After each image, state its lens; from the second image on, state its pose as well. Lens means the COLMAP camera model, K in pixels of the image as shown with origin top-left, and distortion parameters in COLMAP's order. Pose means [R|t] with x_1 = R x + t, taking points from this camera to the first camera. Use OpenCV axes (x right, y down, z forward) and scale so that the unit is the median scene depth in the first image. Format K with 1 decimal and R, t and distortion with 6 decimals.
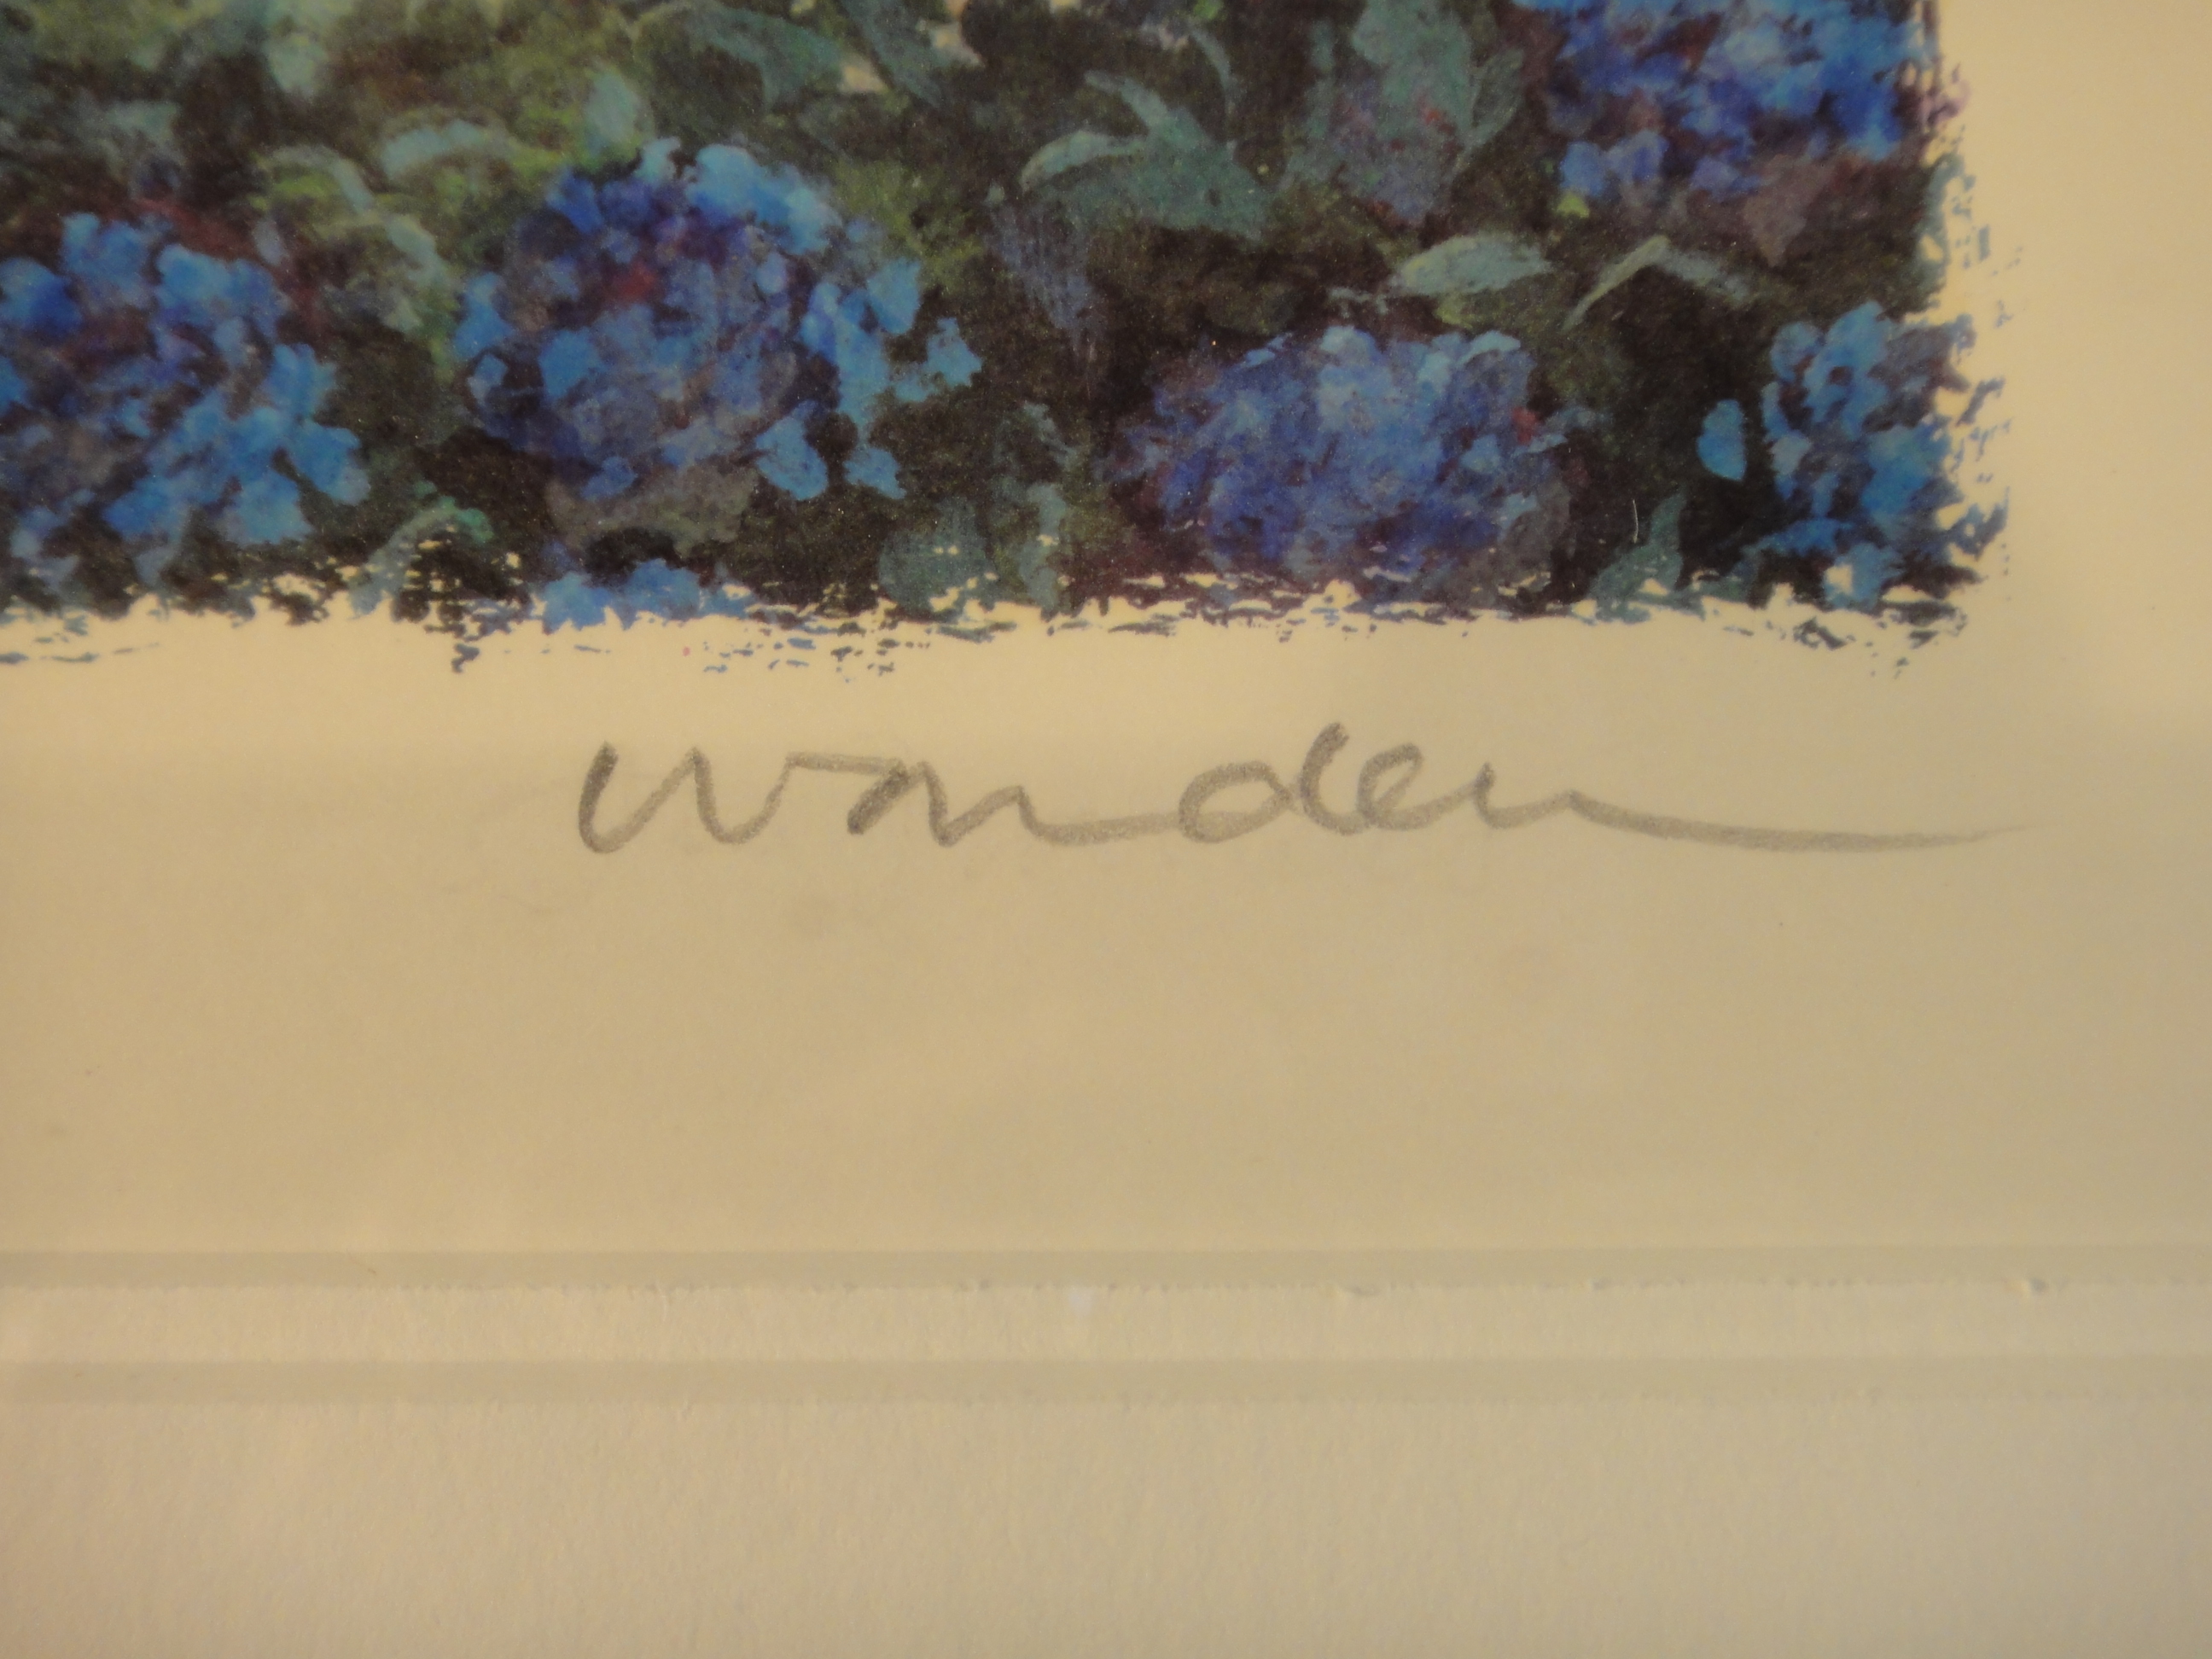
lens RADIAL K [[3246.0, 0, 1105.2], [0, 3246.0, 824.5], [0, 0, 1]] dist [-0.000242, 0.000000]
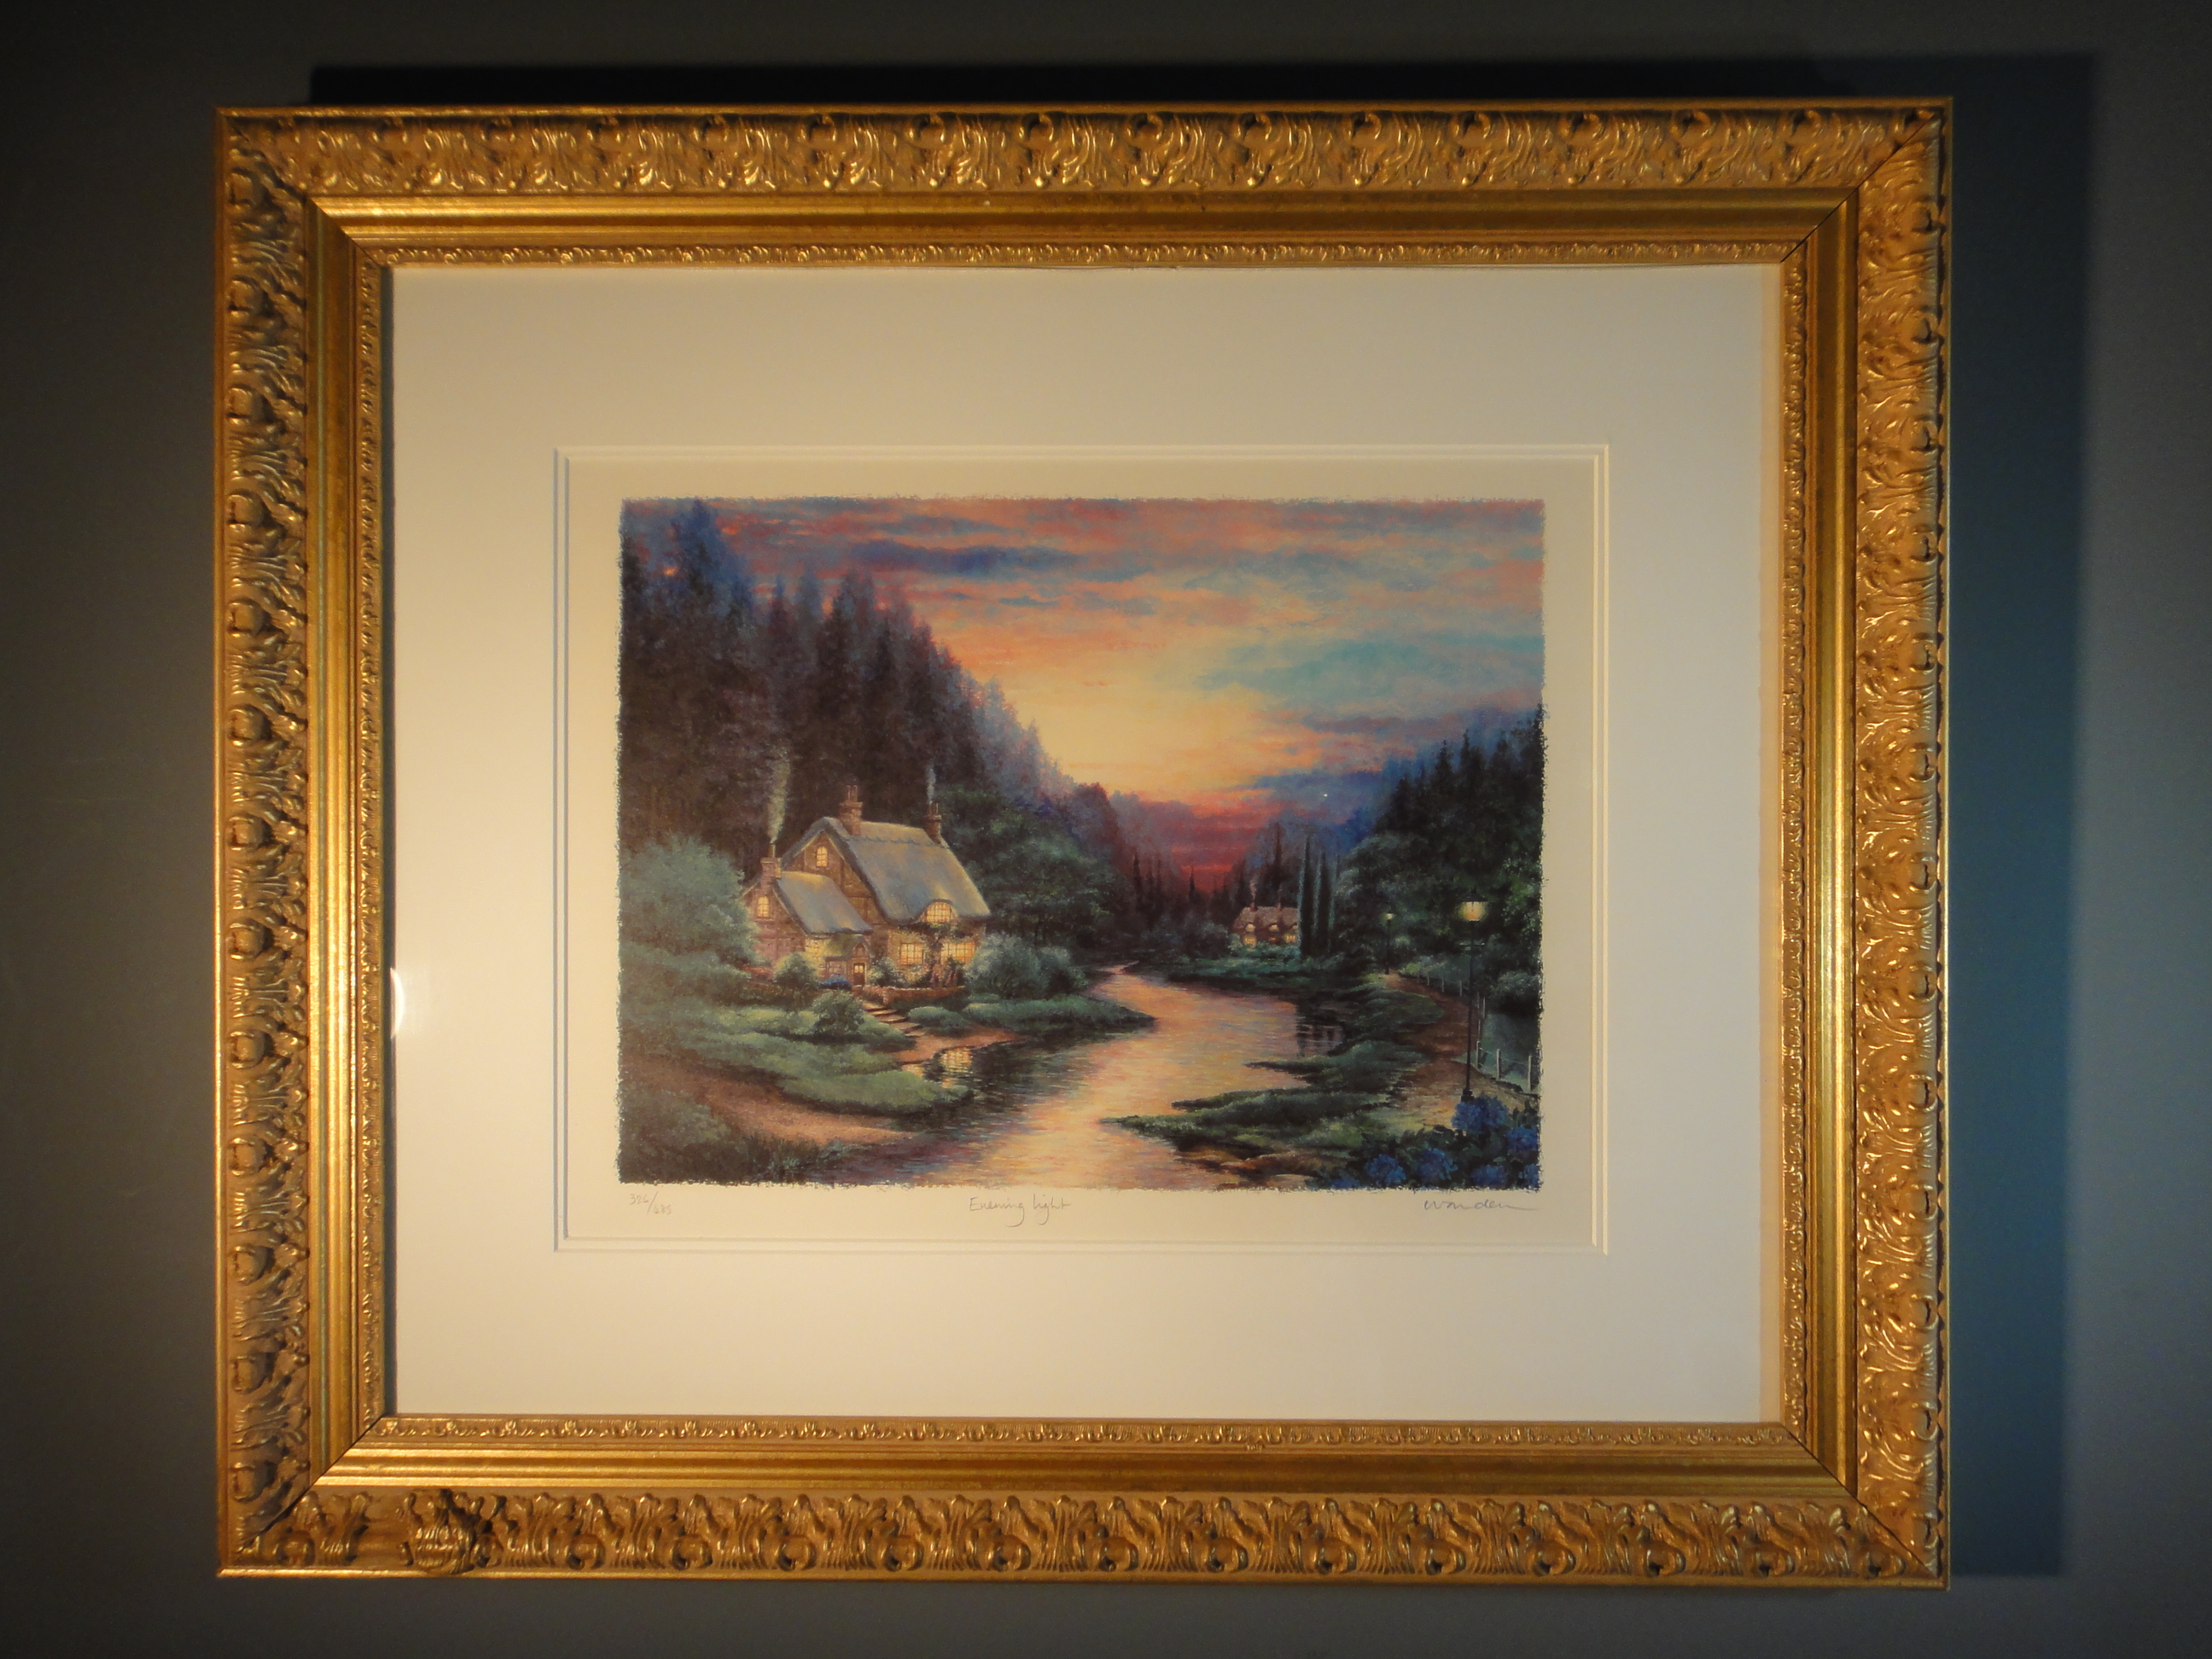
lens RADIAL K [[1680.3, 0, 1098.1], [0, 1680.3, 840.3], [0, 0, 1]] dist [0.005389, 0.000780]
pose [[0.999839, 0.001212, 0.017897, -1.460829], [-0.004038, 0.987316, 0.158713, -2.287874], [-0.017478, -0.158760, 0.987163, -4.836105]]
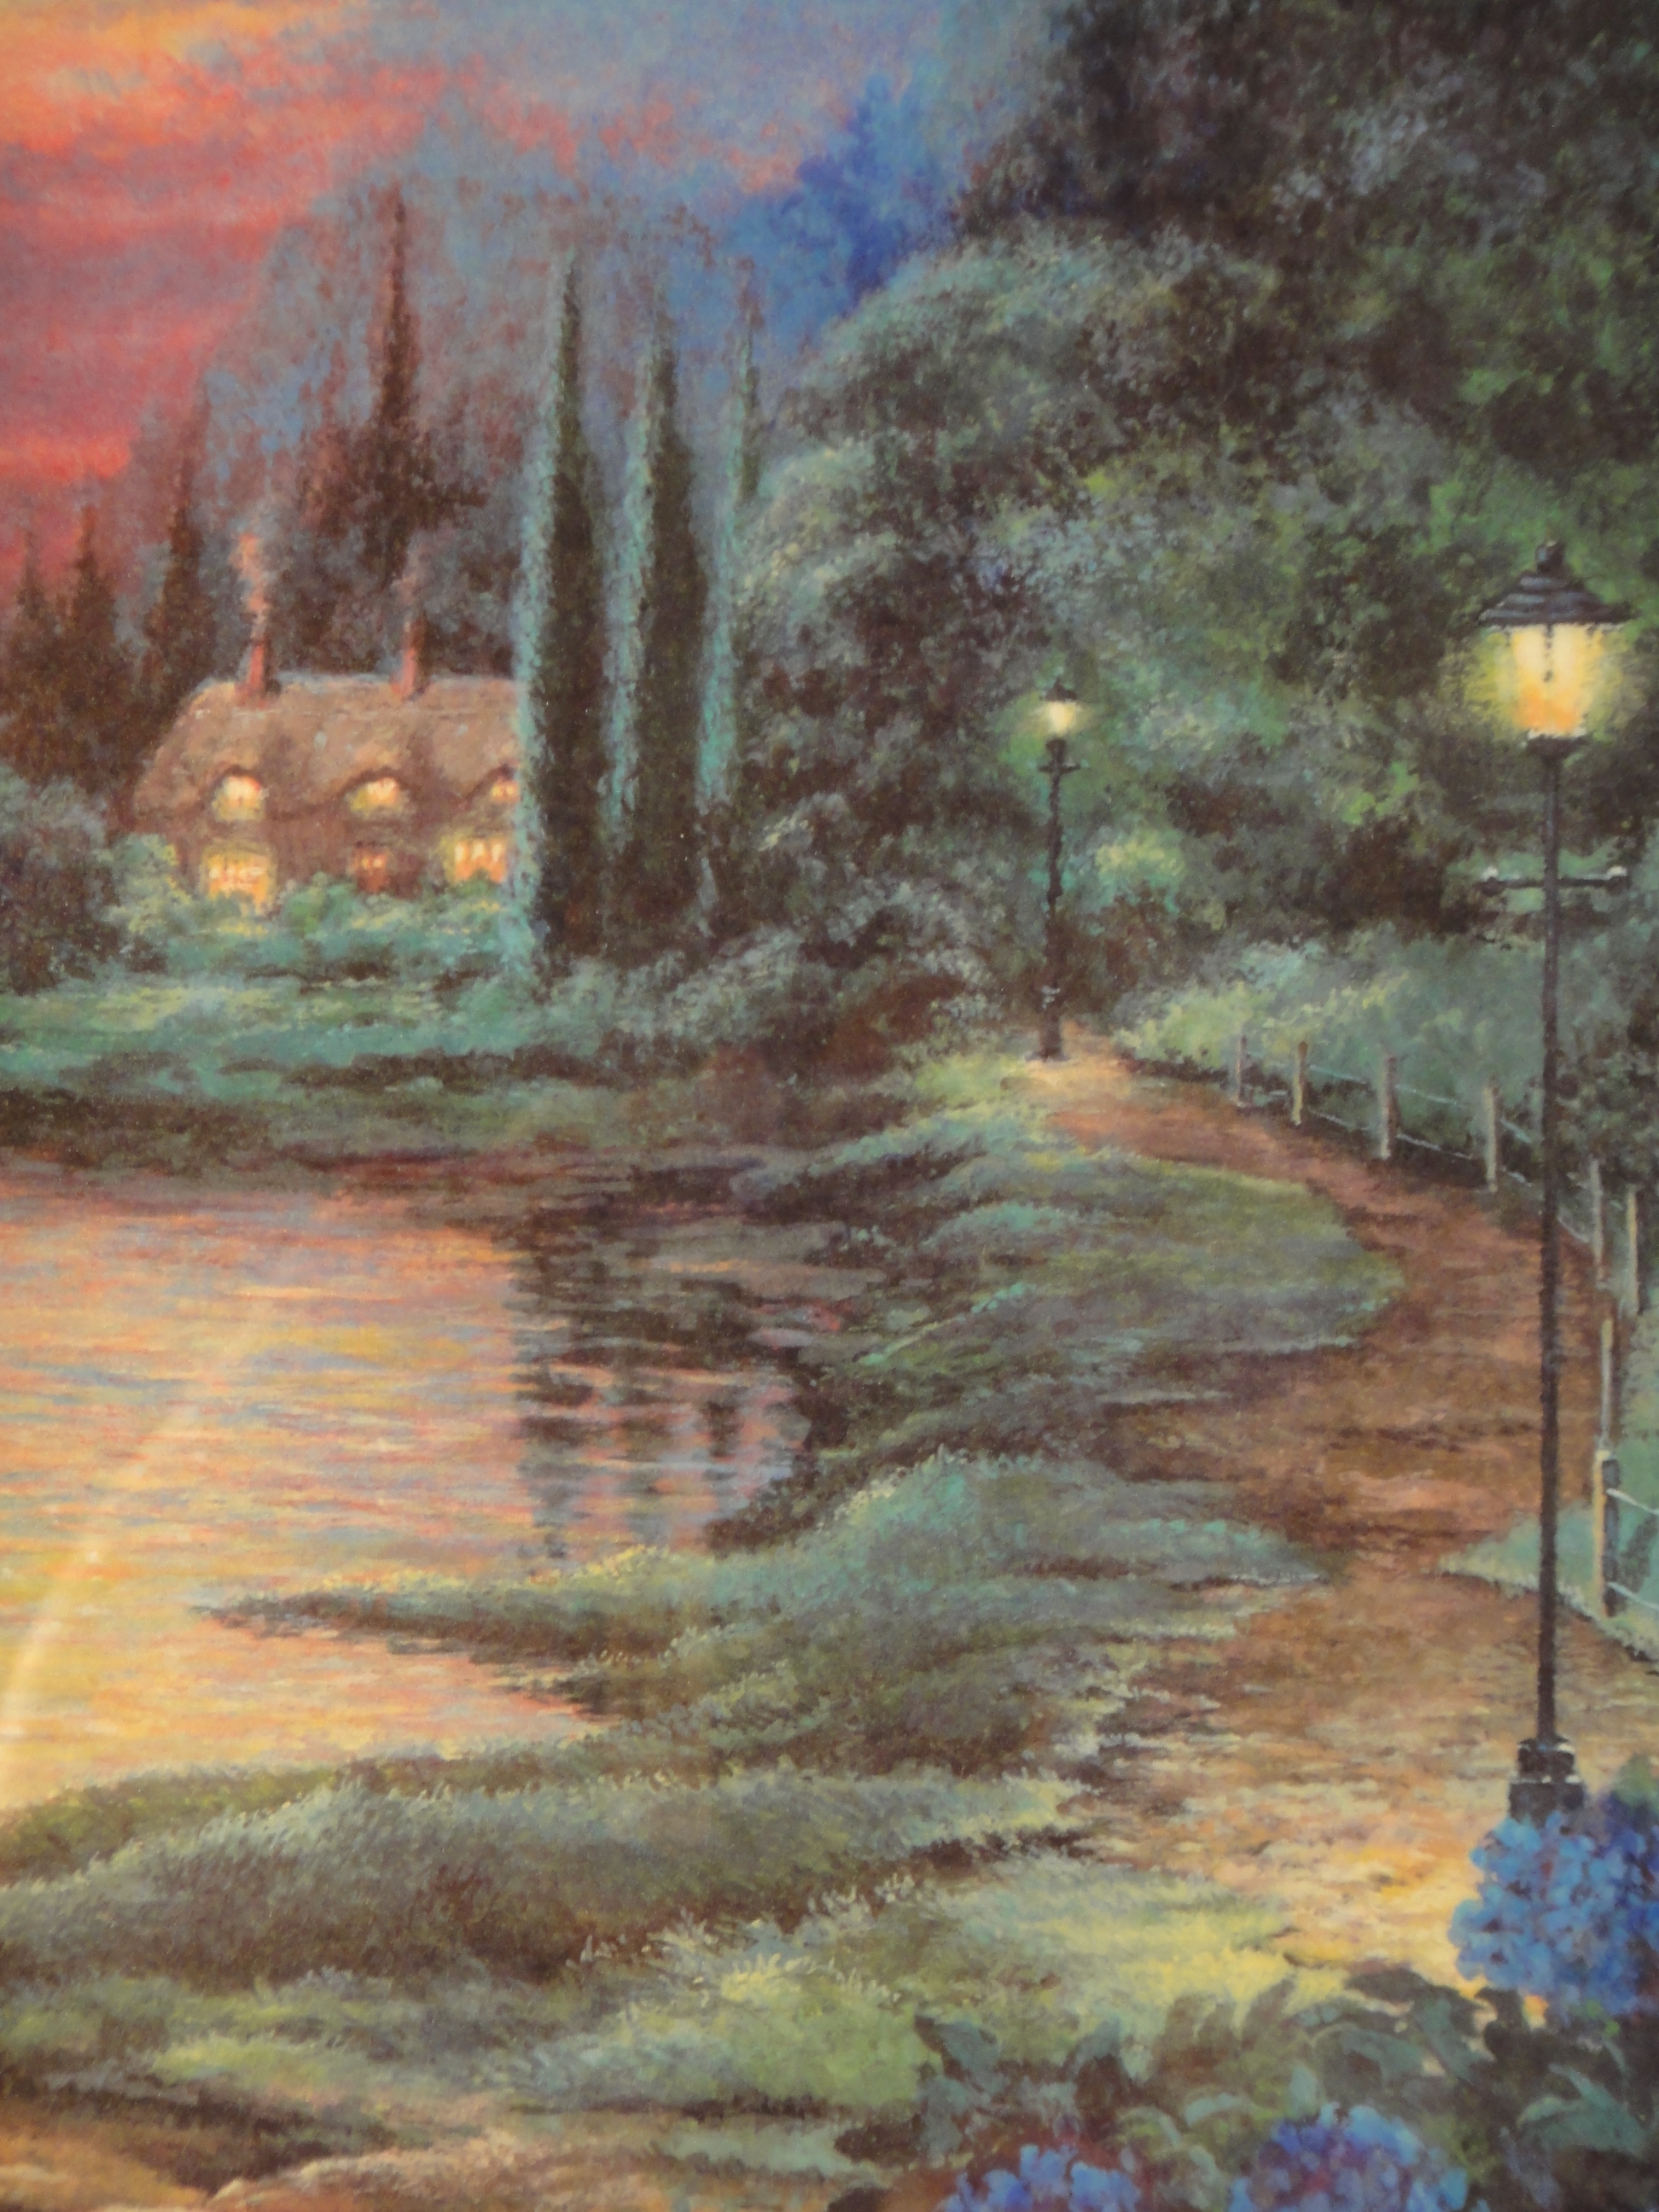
lens RADIAL K [[3433.3, 0, 829.2], [0, 3433.3, 1104.4], [0, 0, 1]] dist [0.010086, 0.000000]
pose [[0.999765, -0.012326, 0.017843, -0.468767], [0.010427, 0.994645, 0.102824, -1.026199], [-0.019015, -0.102614, 0.994539, -0.973477]]
